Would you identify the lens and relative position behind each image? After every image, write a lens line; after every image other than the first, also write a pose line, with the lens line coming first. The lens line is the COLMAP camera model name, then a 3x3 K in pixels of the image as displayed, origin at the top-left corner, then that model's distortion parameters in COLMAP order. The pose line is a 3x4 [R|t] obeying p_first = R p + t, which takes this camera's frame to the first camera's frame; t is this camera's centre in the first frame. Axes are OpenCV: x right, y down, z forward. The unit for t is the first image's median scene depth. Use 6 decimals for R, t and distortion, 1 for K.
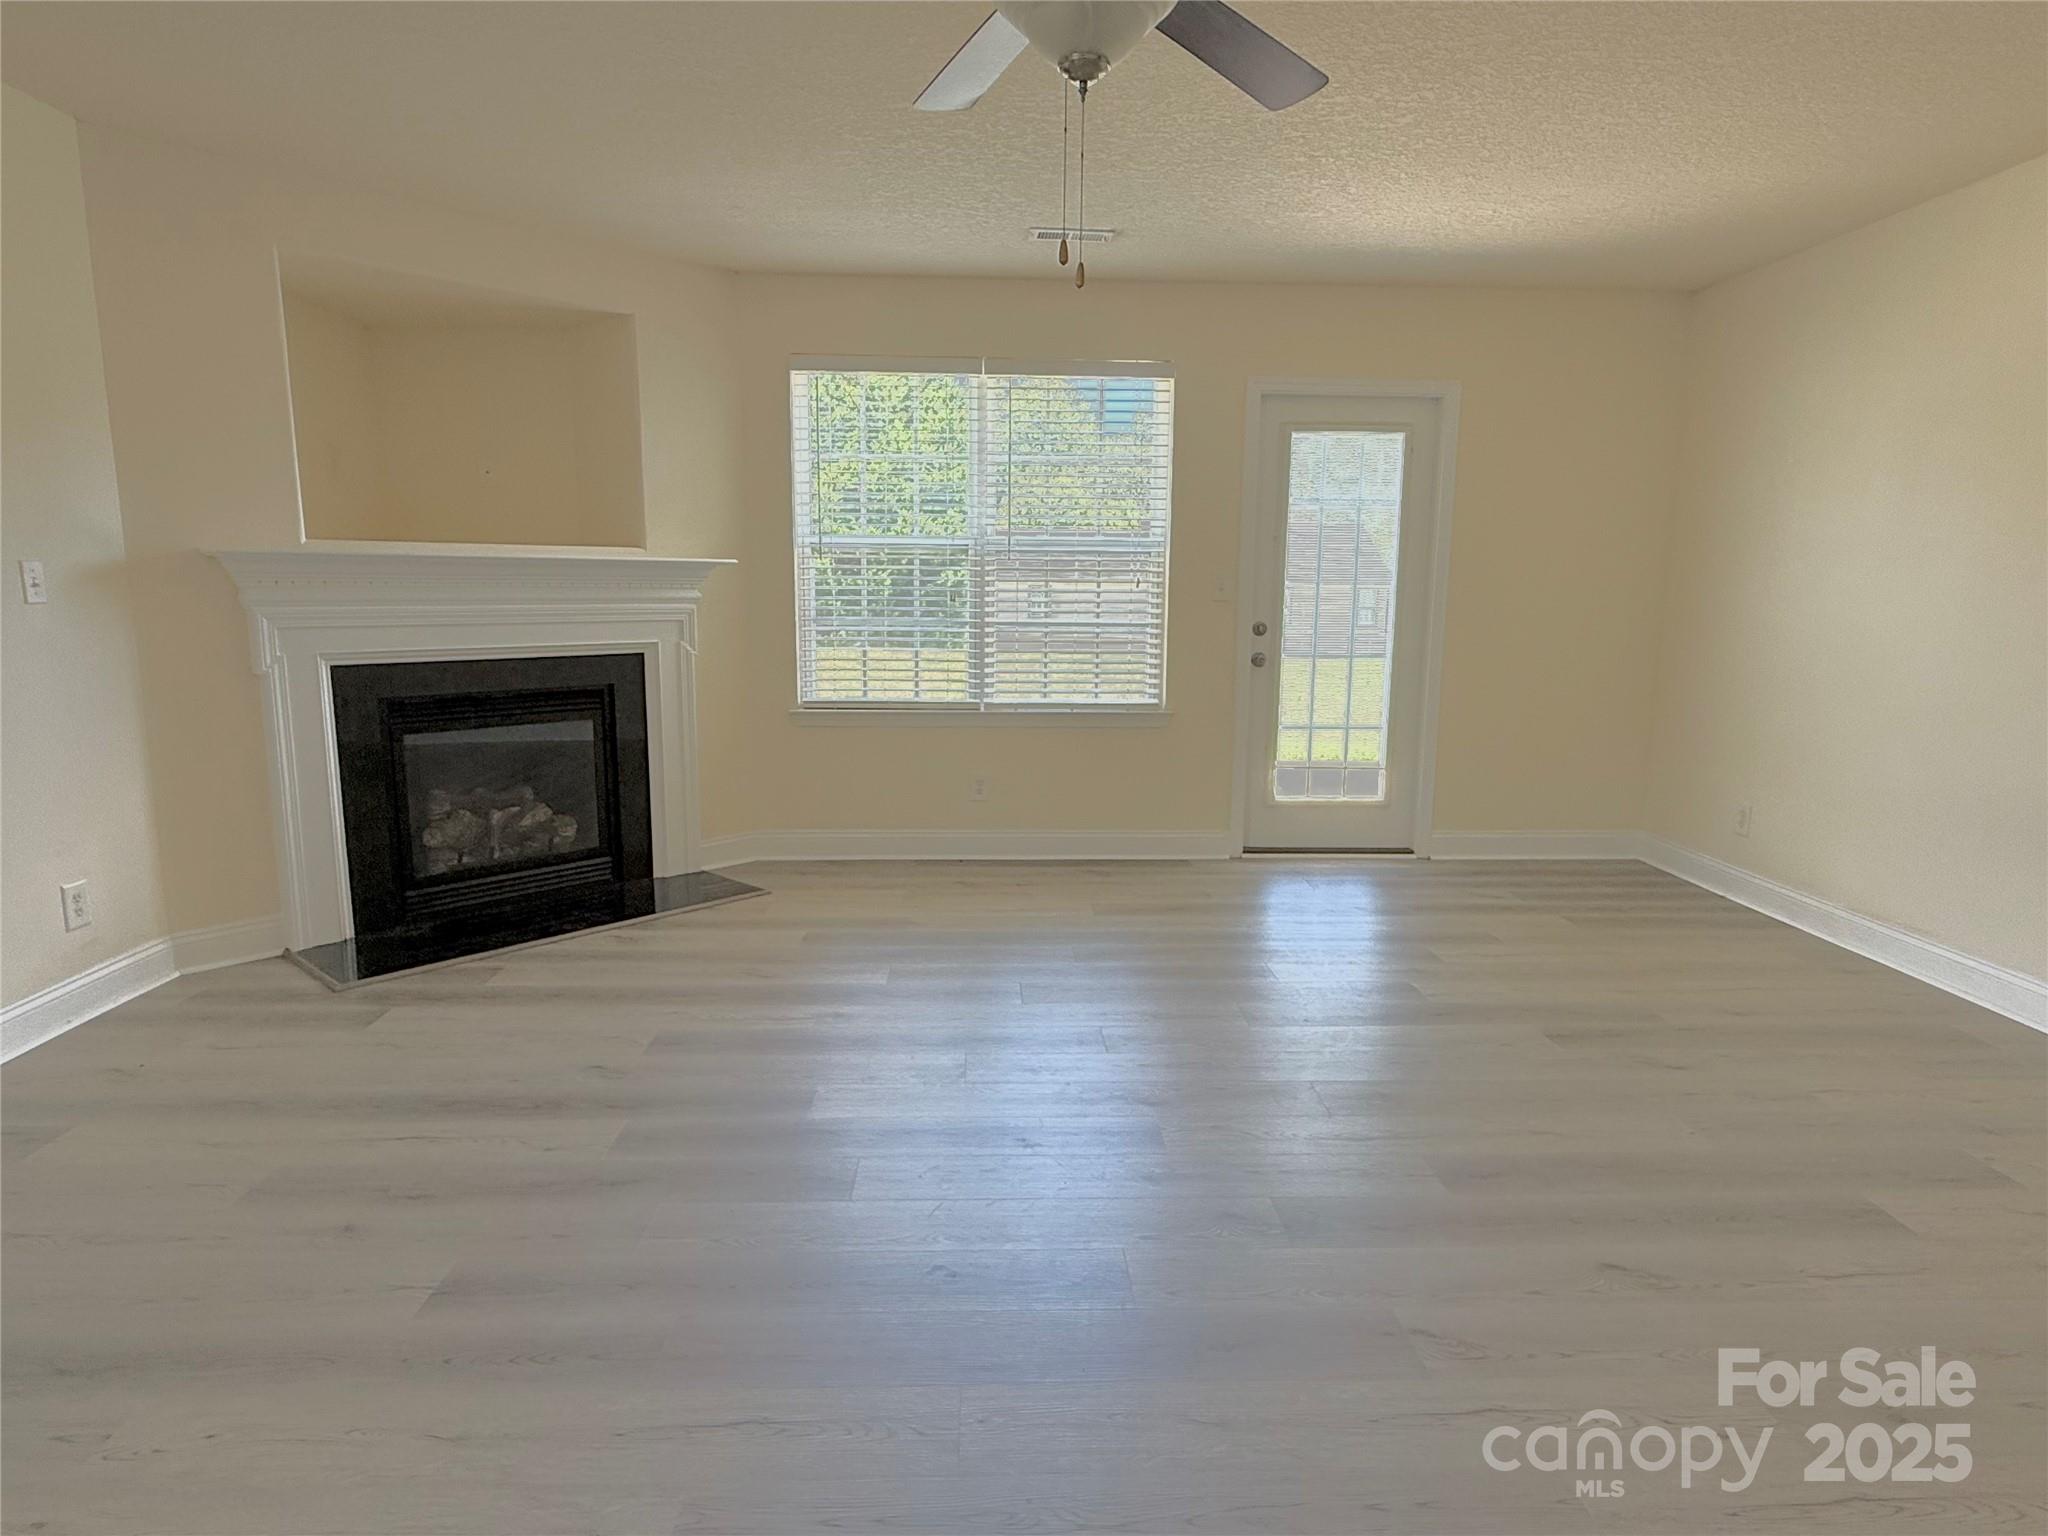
lens RADIAL K [[1153.6, 0, 1016.7], [0, 1153.6, 770.1], [0, 0, 1]] dist [-0.000620, -0.001056]
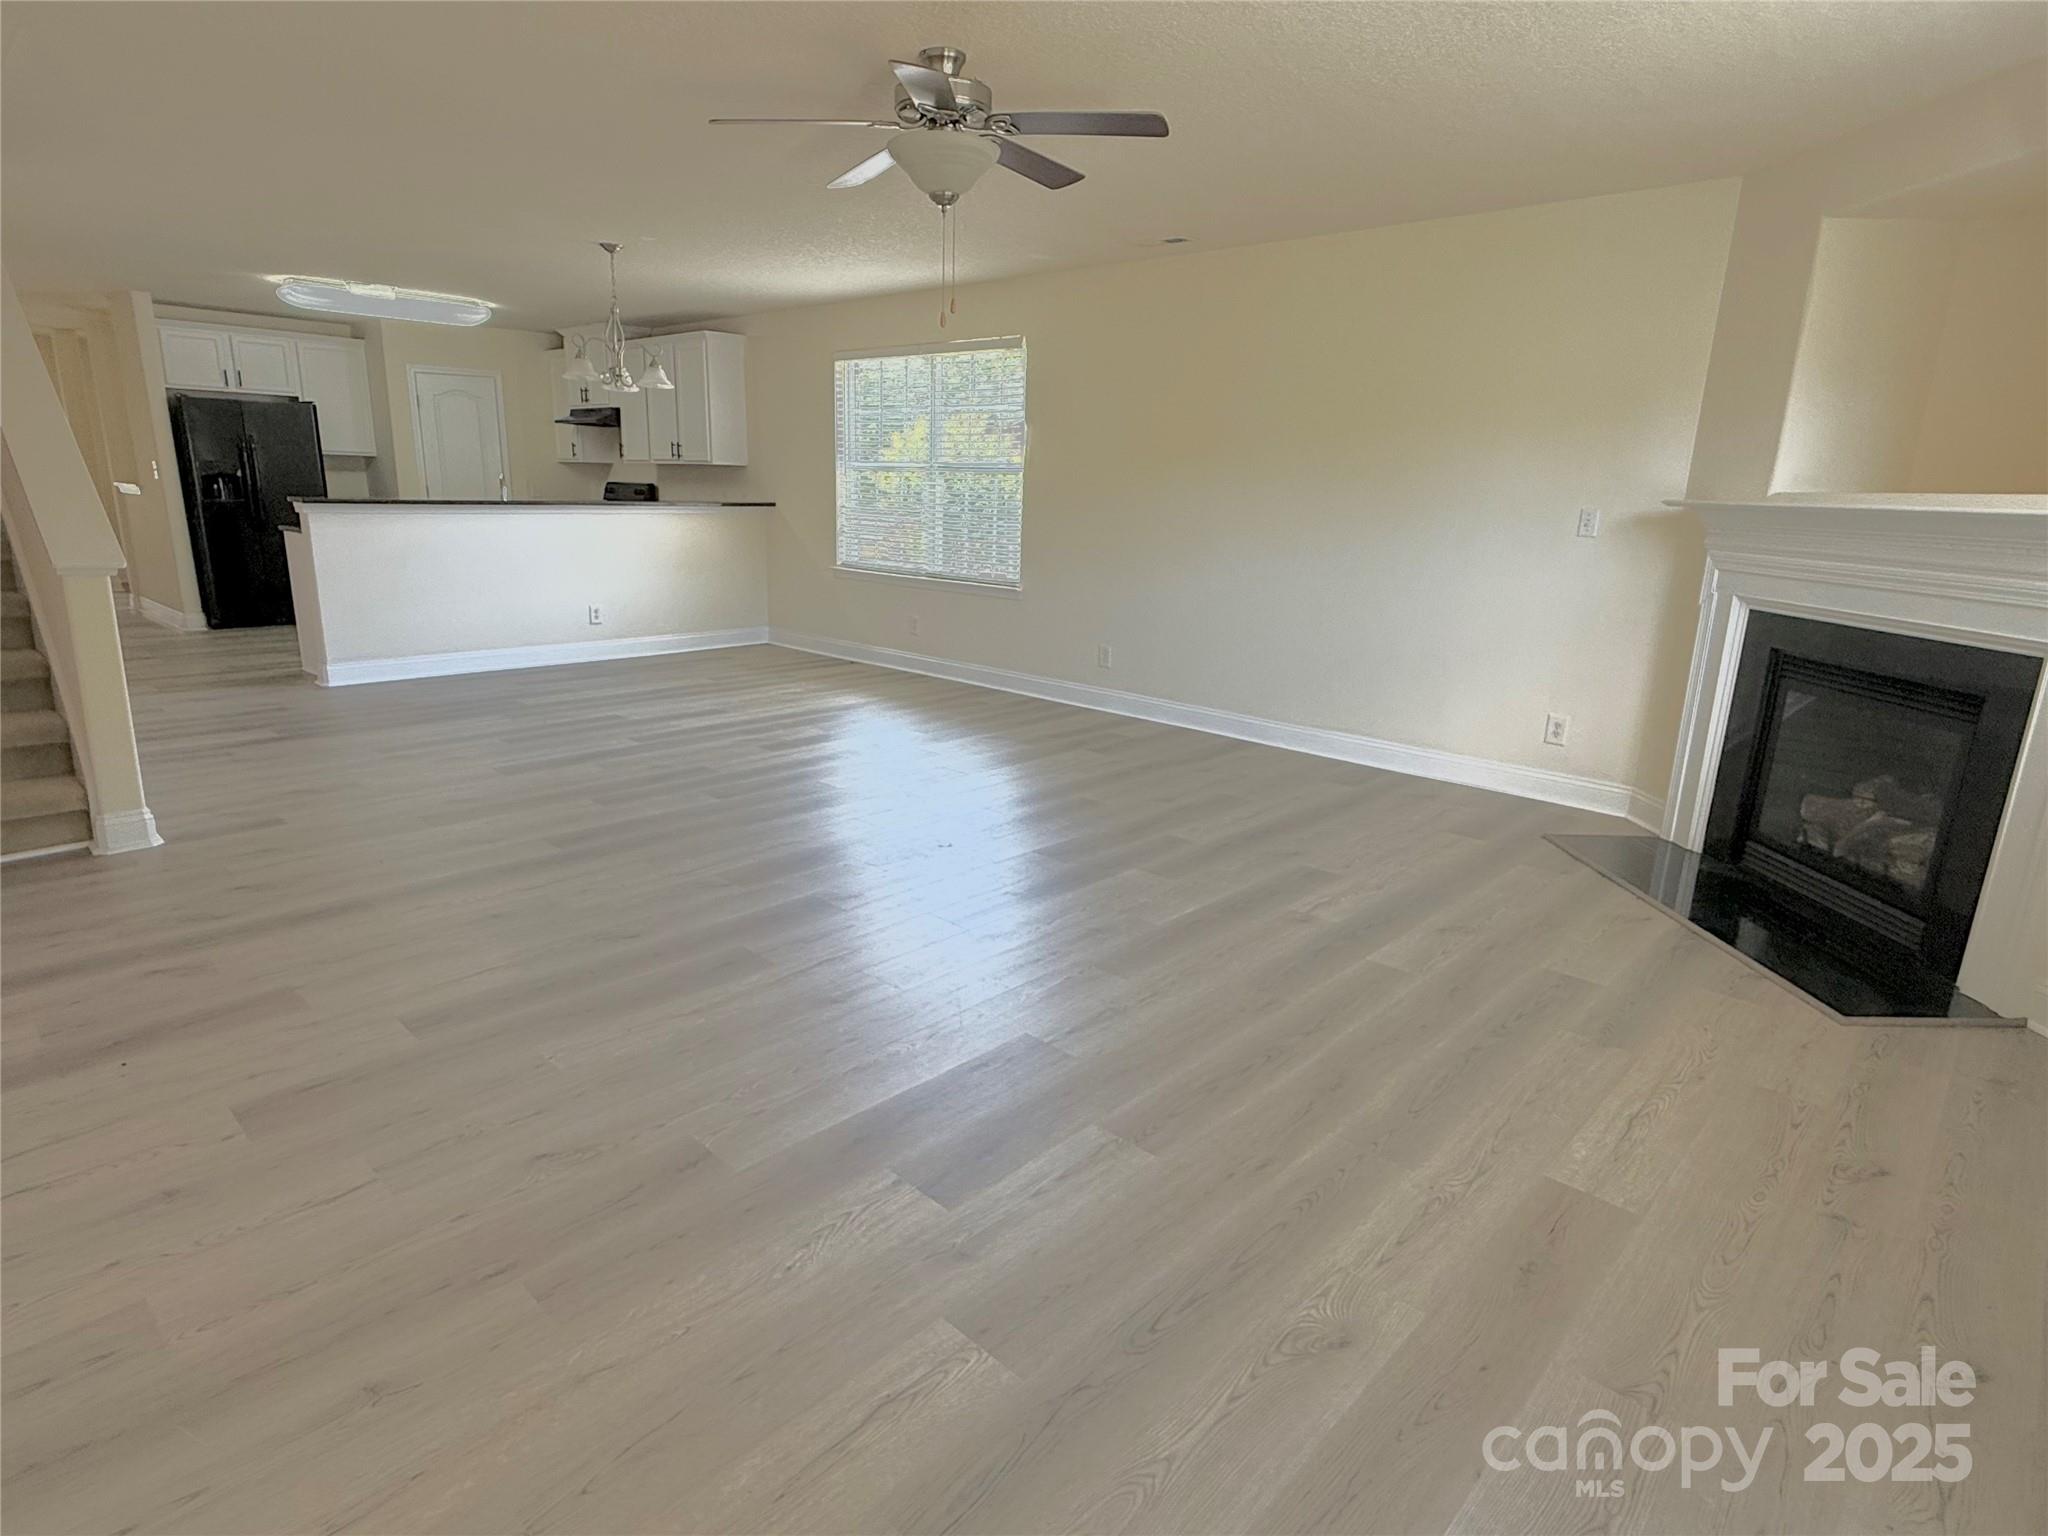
lens RADIAL K [[1107.4, 0, 1018.5], [0, 1107.4, 766.2], [0, 0, 1]] dist [-0.002121, 0.000873]
pose [[-0.710650, 0.142129, -0.689040, 0.528461], [-0.152862, 0.924792, 0.348415, -0.175794], [0.686739, 0.352929, -0.635477, 1.030978]]
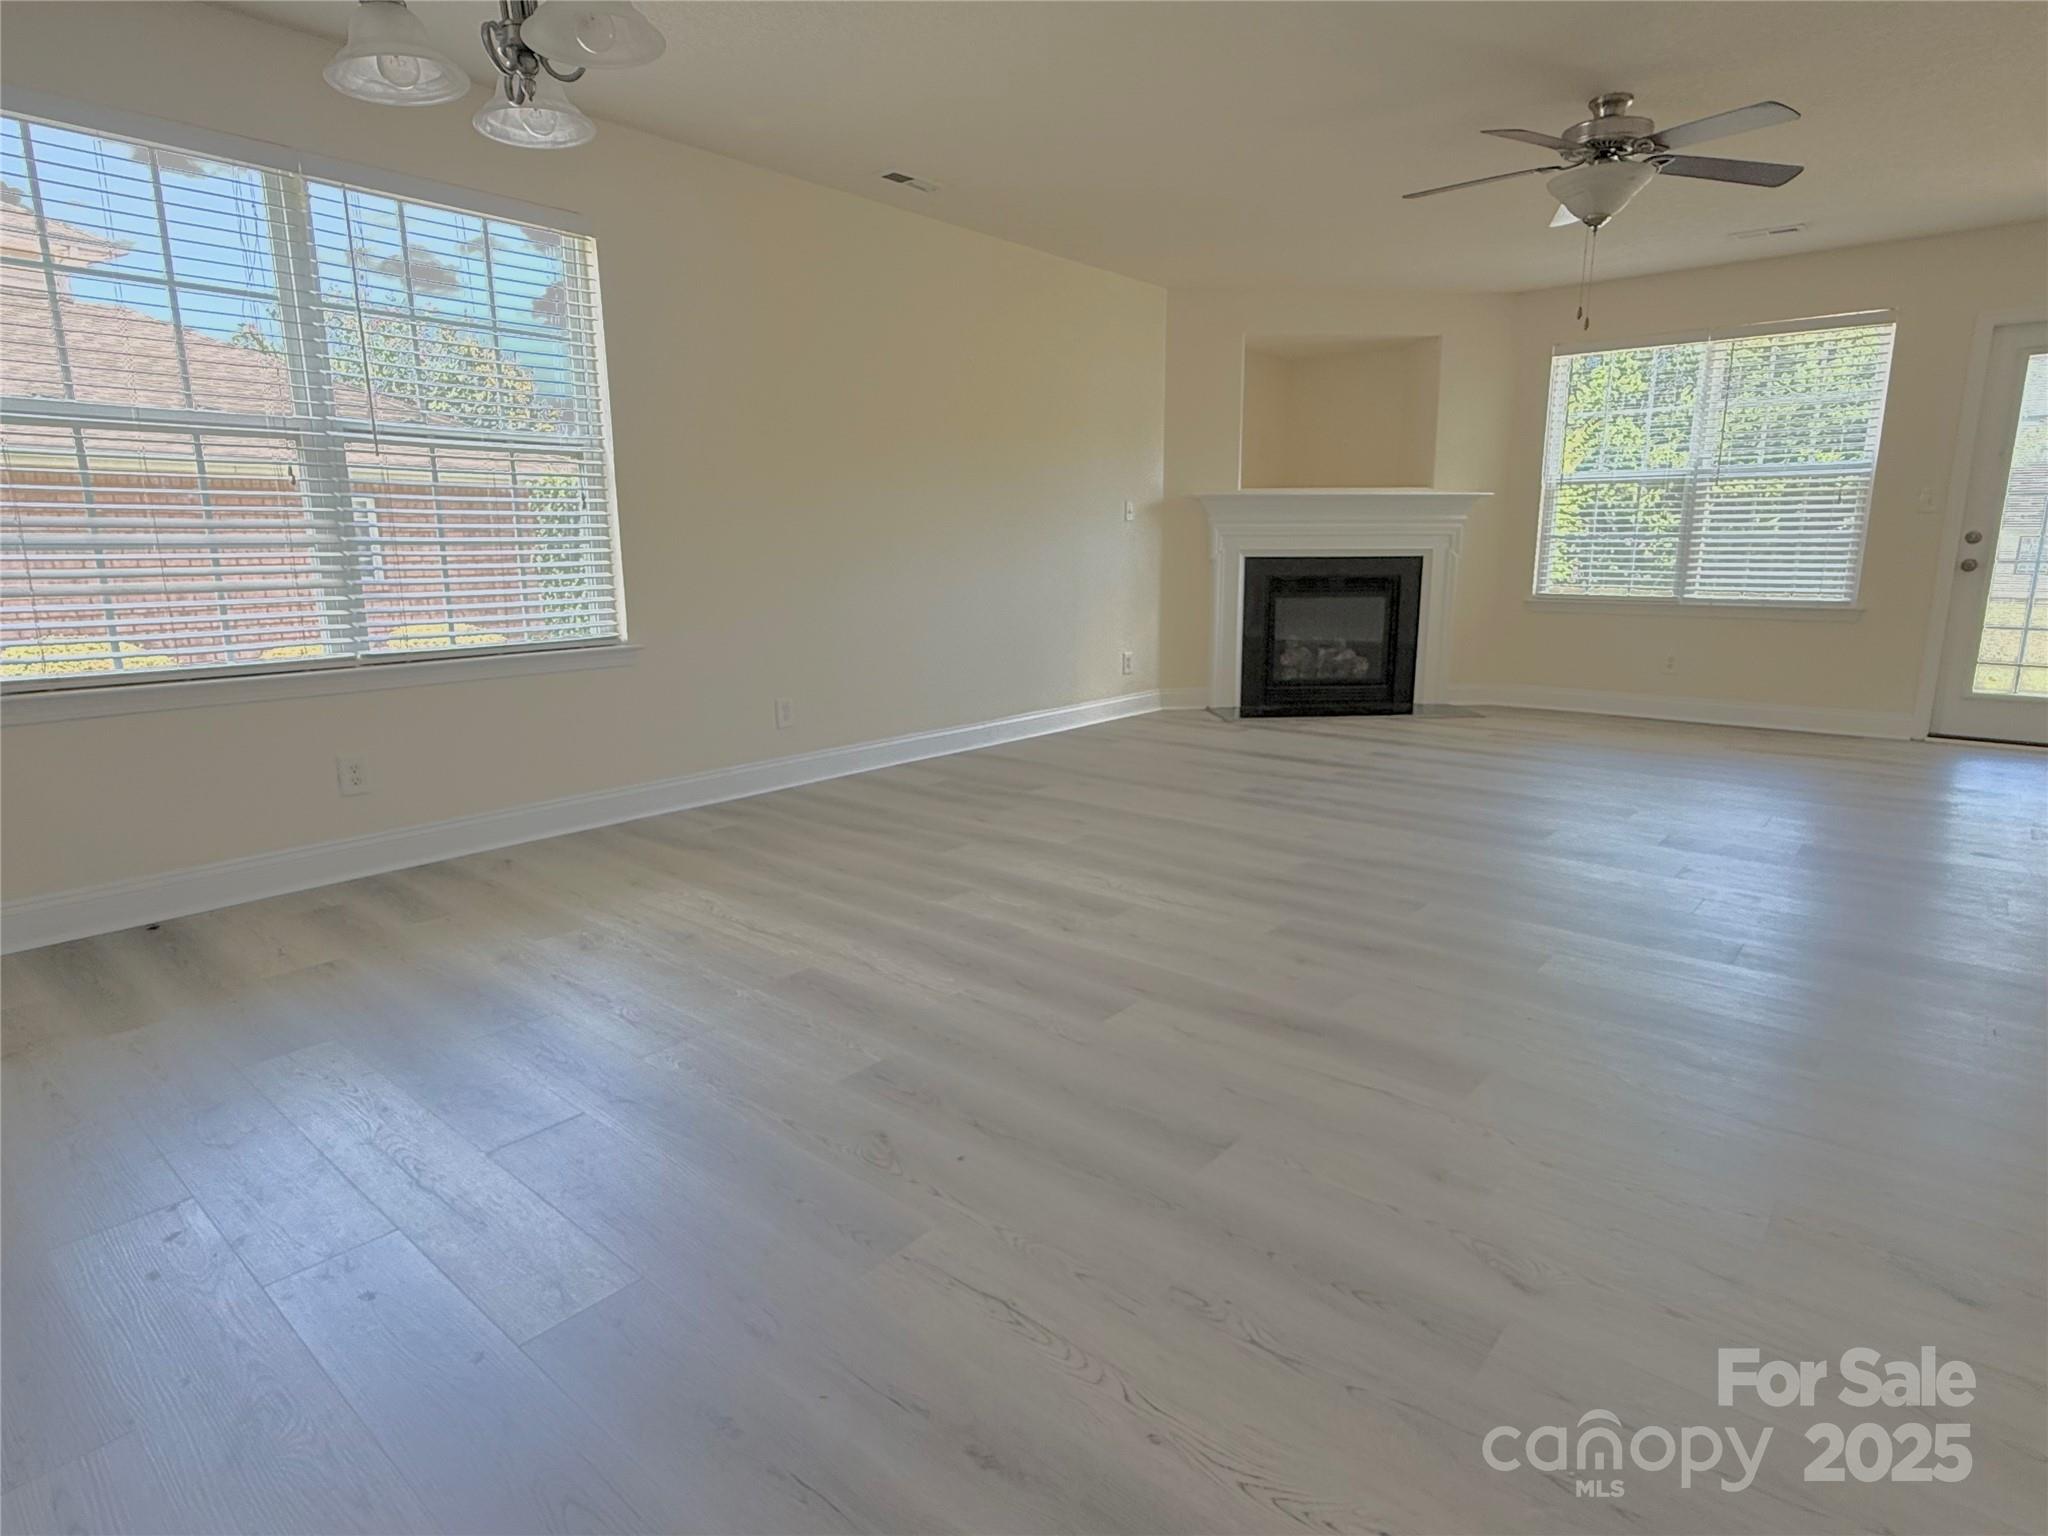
lens RADIAL K [[1107.4, 0, 1018.5], [0, 1107.4, 766.2], [0, 0, 1]] dist [-0.002121, 0.000873]
pose [[0.733441, 0.121715, -0.668767, 0.309402], [-0.099222, 0.992471, 0.071810, 0.126825], [0.672472, 0.013688, 0.739996, -0.467377]]
